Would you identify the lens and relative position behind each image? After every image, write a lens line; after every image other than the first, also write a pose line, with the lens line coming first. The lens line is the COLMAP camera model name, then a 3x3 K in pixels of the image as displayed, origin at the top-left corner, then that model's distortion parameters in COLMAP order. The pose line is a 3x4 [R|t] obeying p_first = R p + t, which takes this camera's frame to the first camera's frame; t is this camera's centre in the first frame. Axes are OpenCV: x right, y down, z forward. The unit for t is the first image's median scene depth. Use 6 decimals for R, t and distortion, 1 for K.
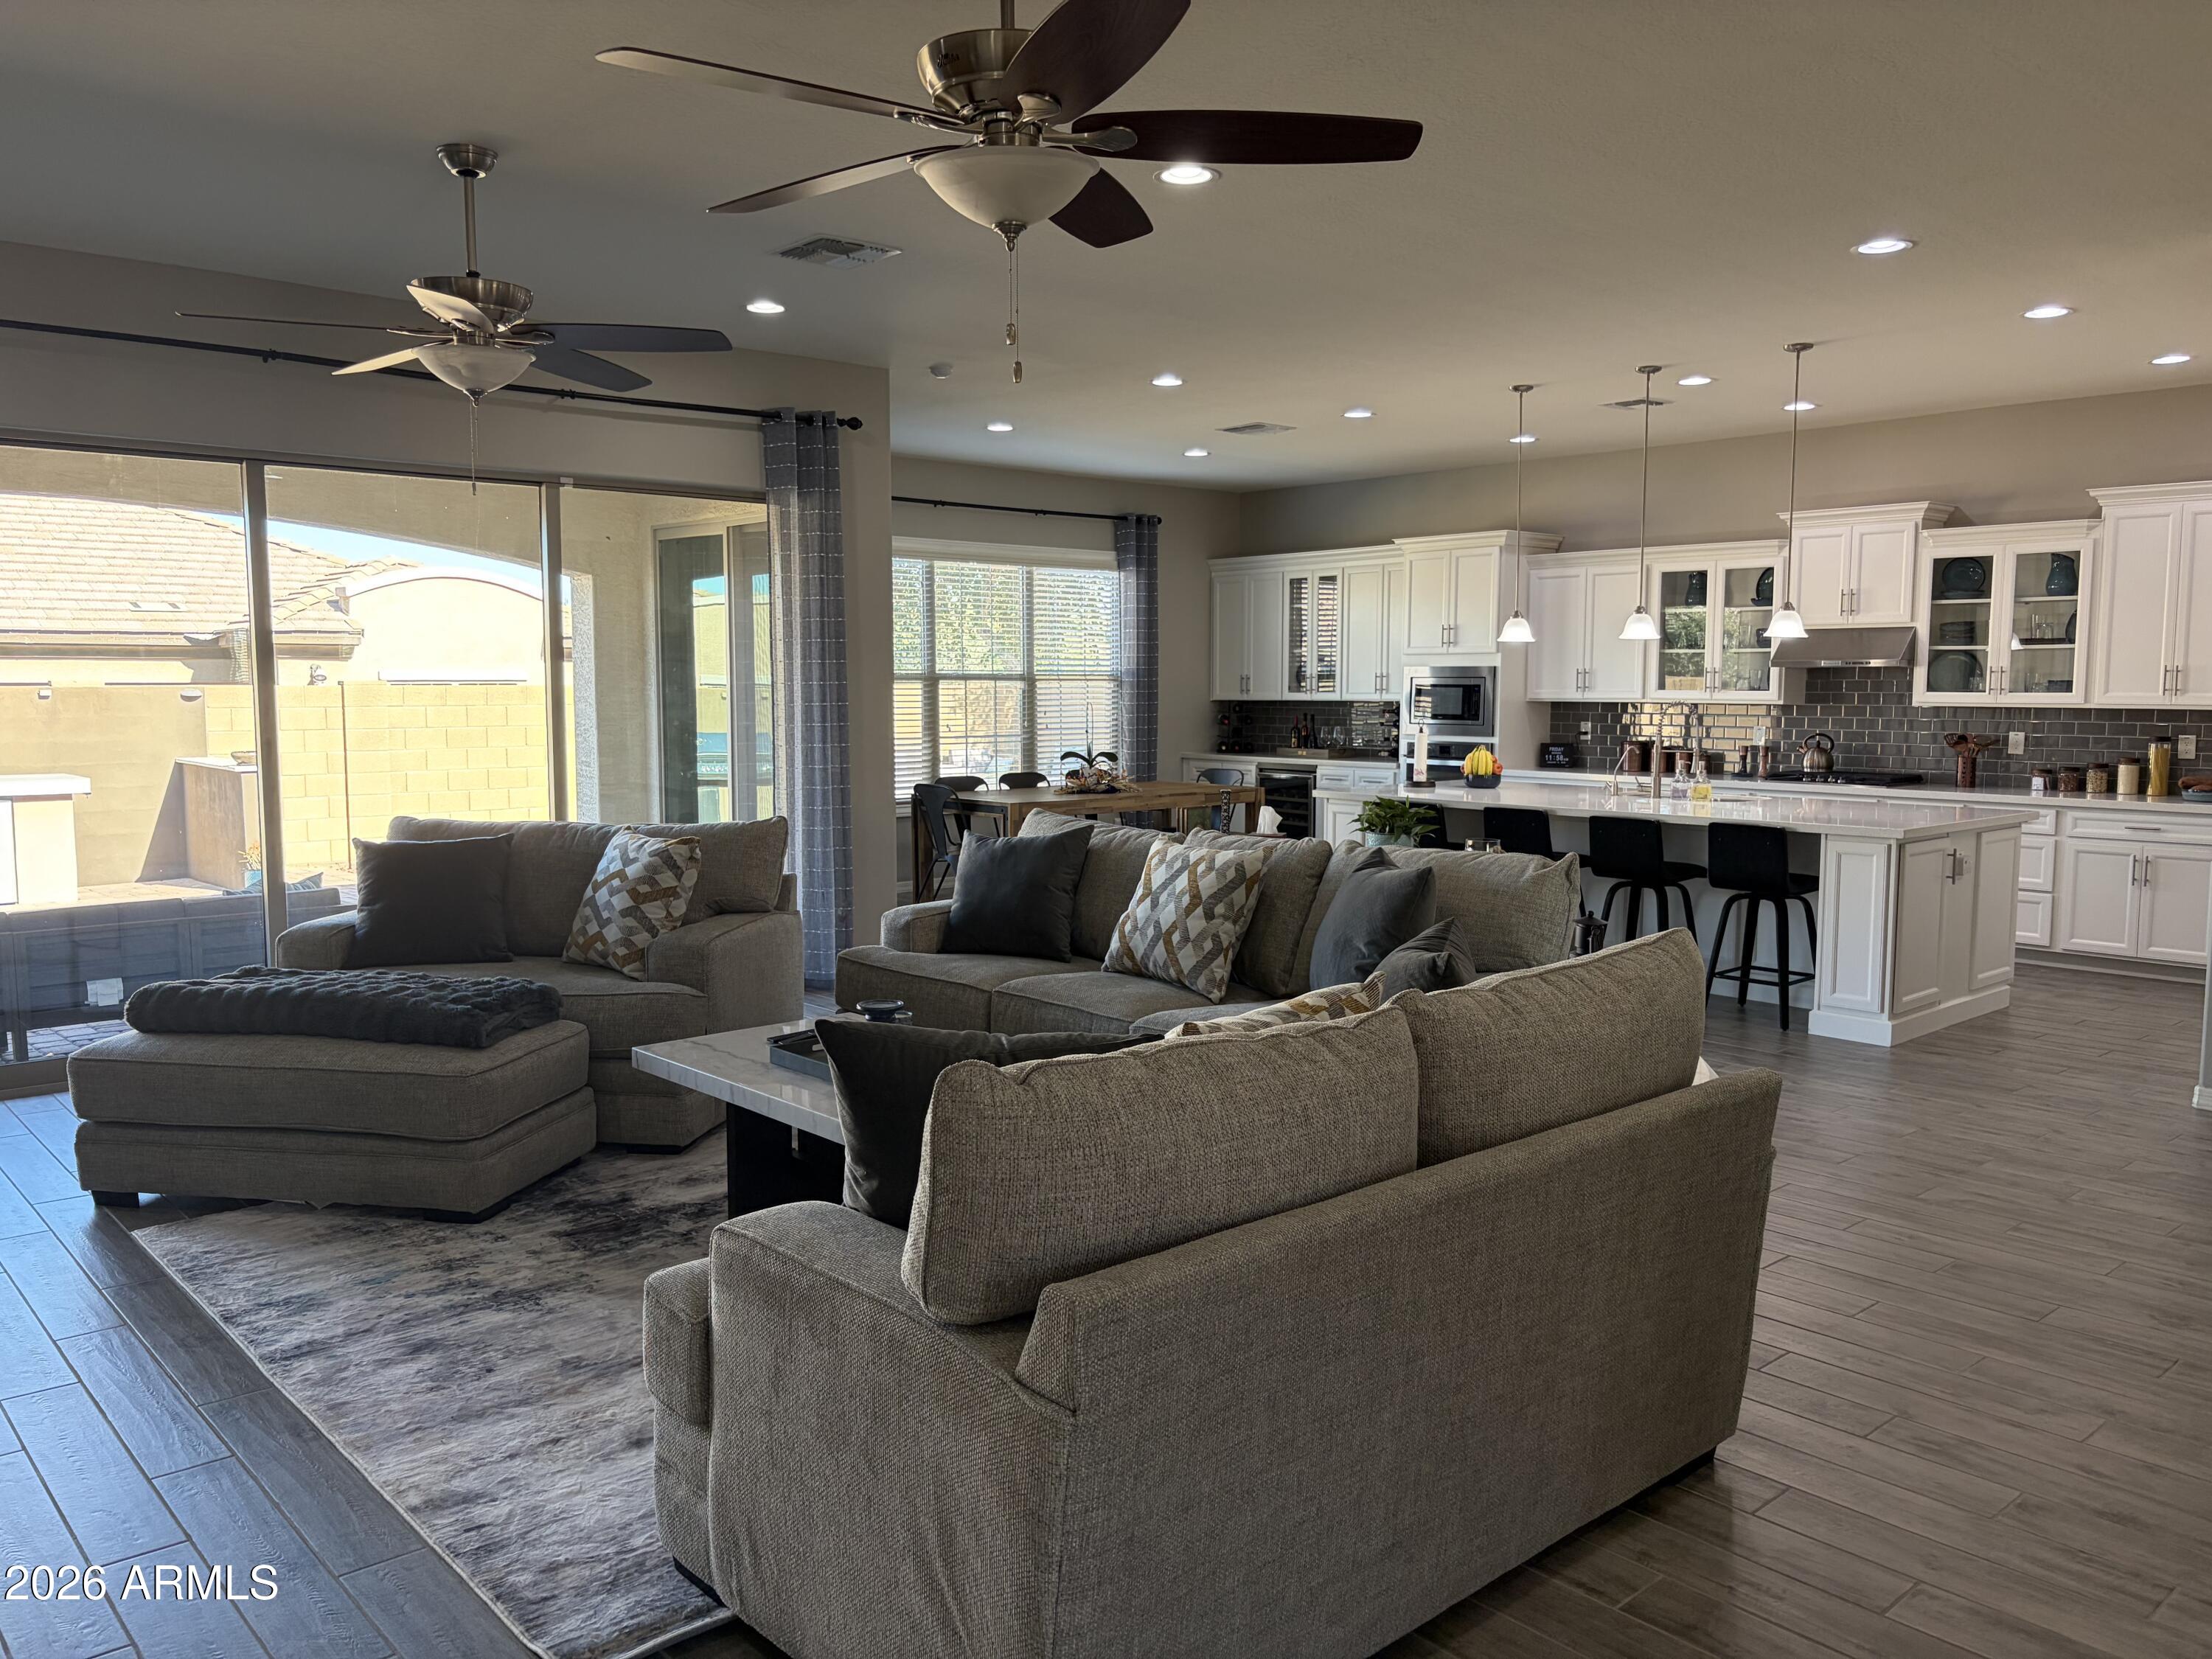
lens RADIAL K [[1662.4, 0, 1110.6], [0, 1662.4, 824.0], [0, 0, 1]] dist [0.012362, -0.000982]
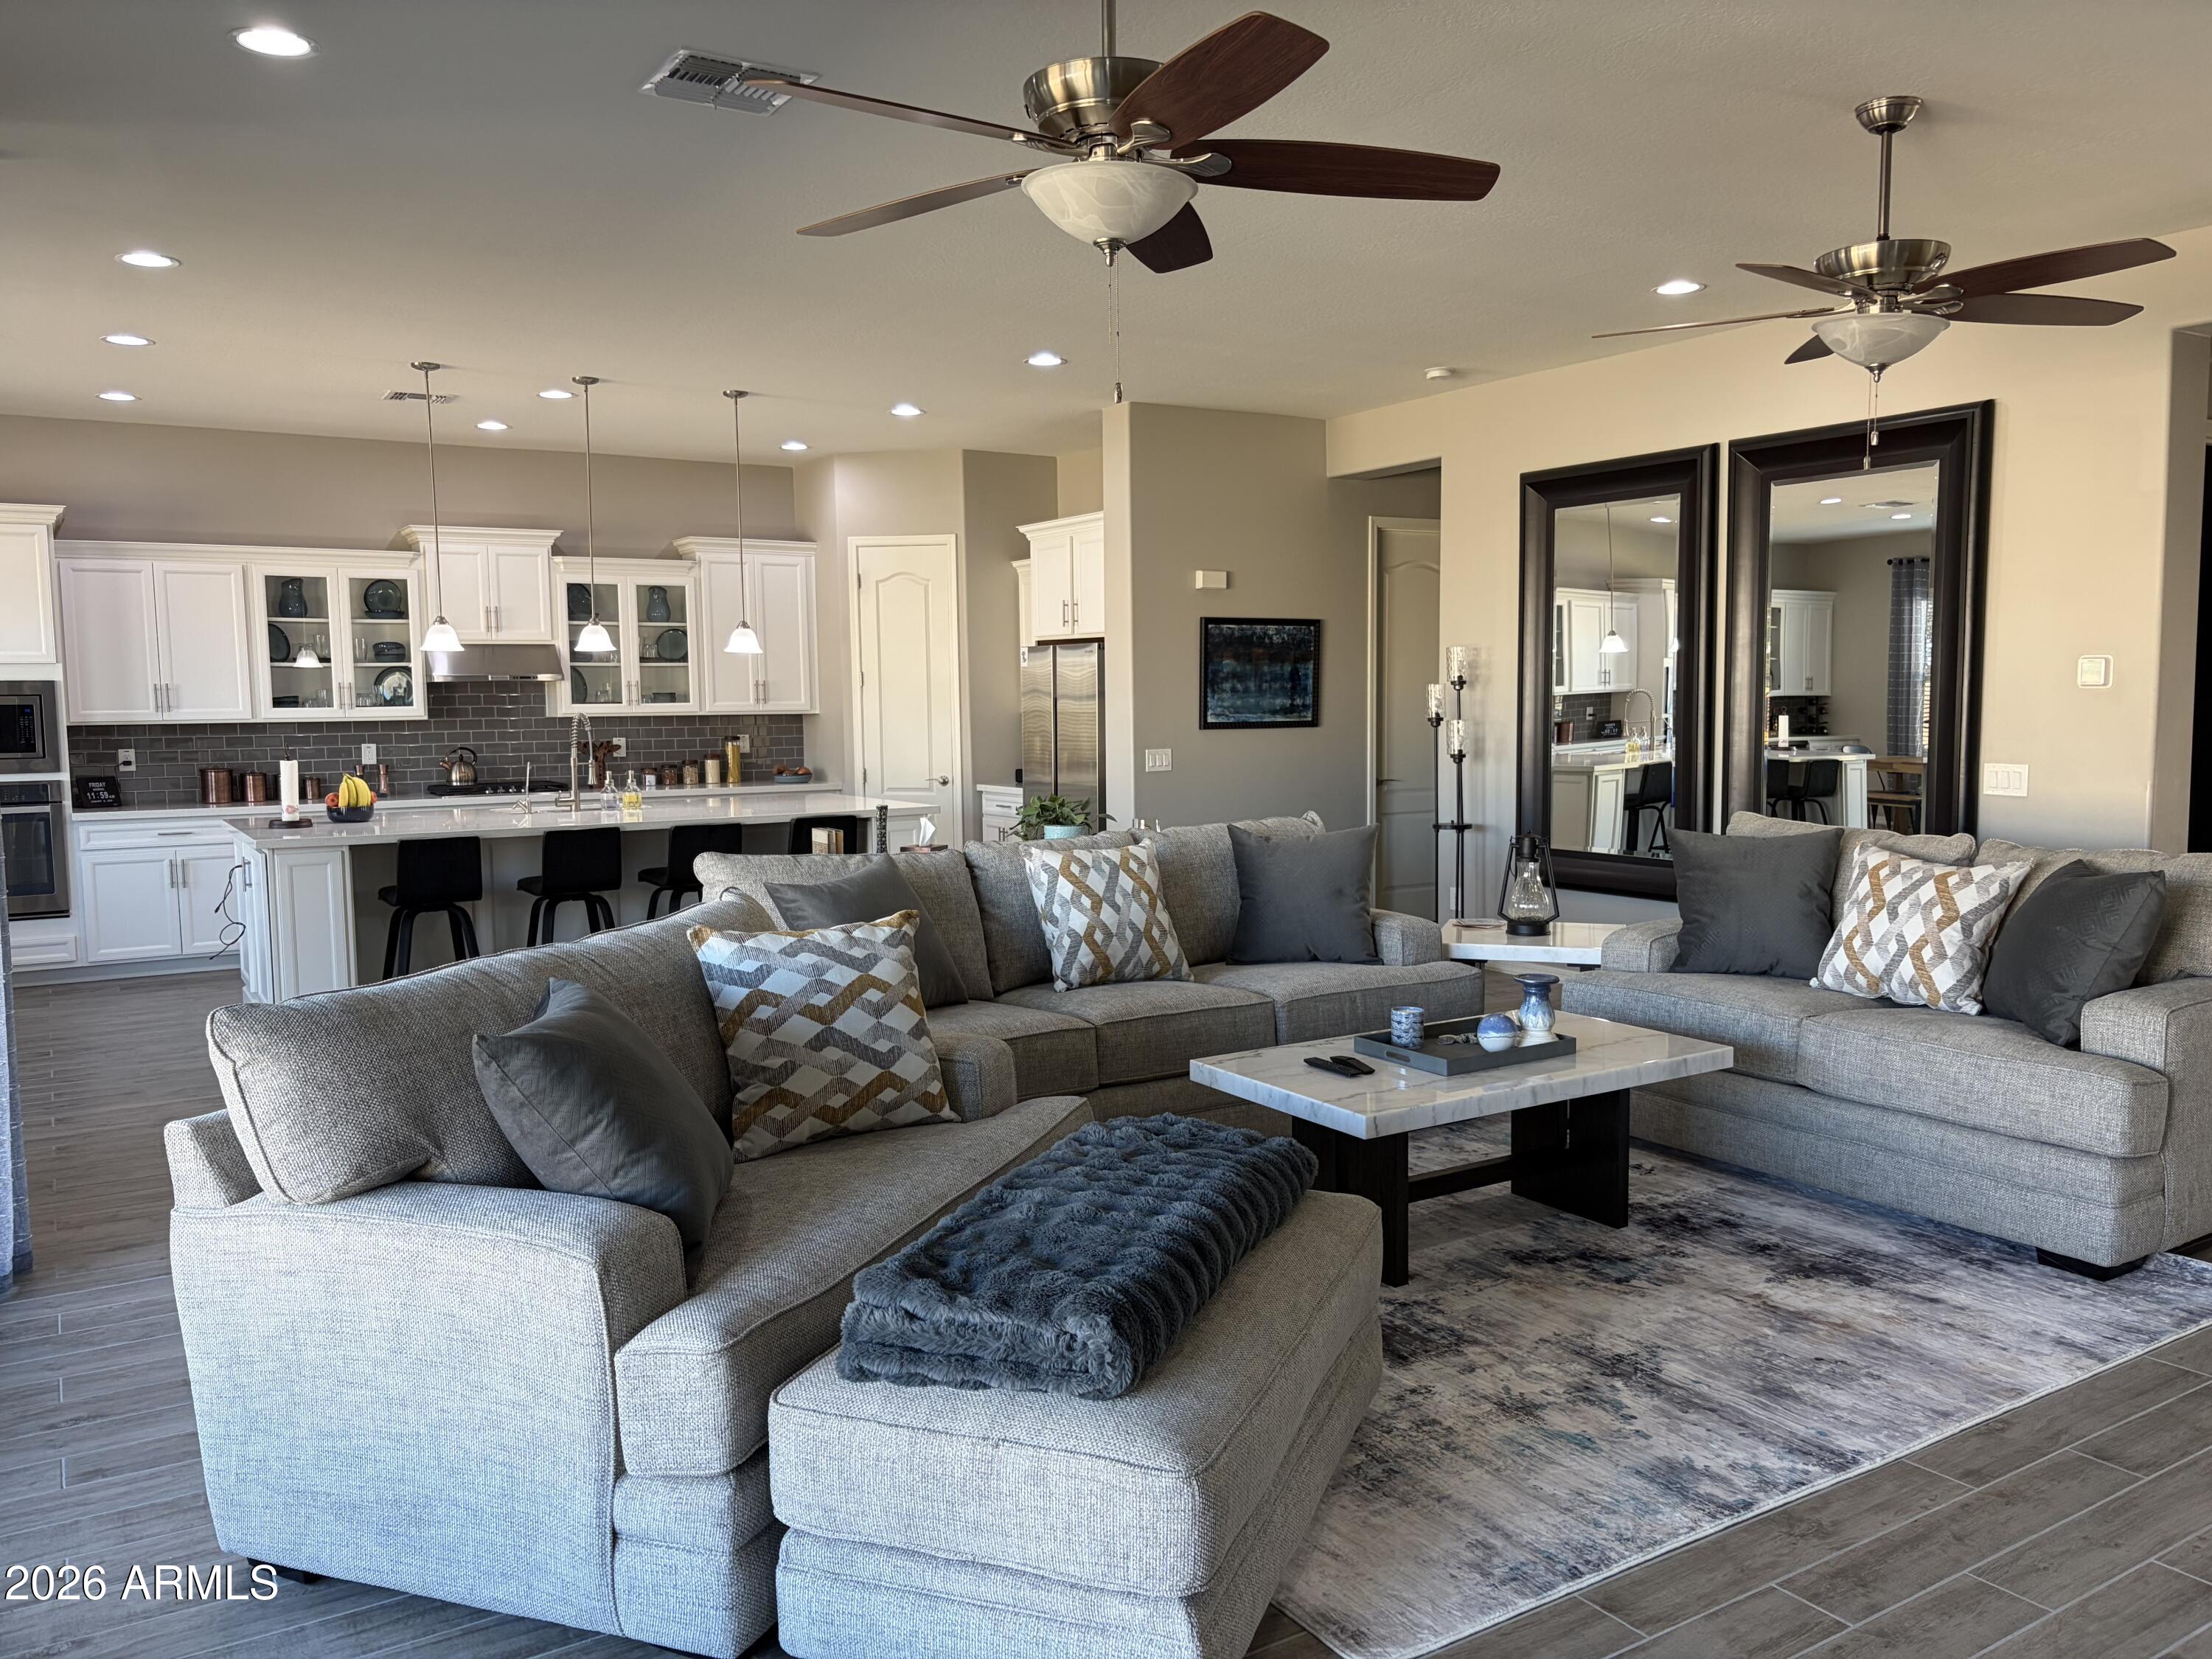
lens RADIAL K [[1665.7, 0, 1113.0], [0, 1665.7, 828.0], [0, 0, 1]] dist [0.011666, -0.002696]
pose [[0.171544, -0.084087, 0.981581, -0.789843], [0.098147, 0.992853, 0.067900, -0.055624], [-0.980275, 0.084692, 0.178571, 0.680078]]
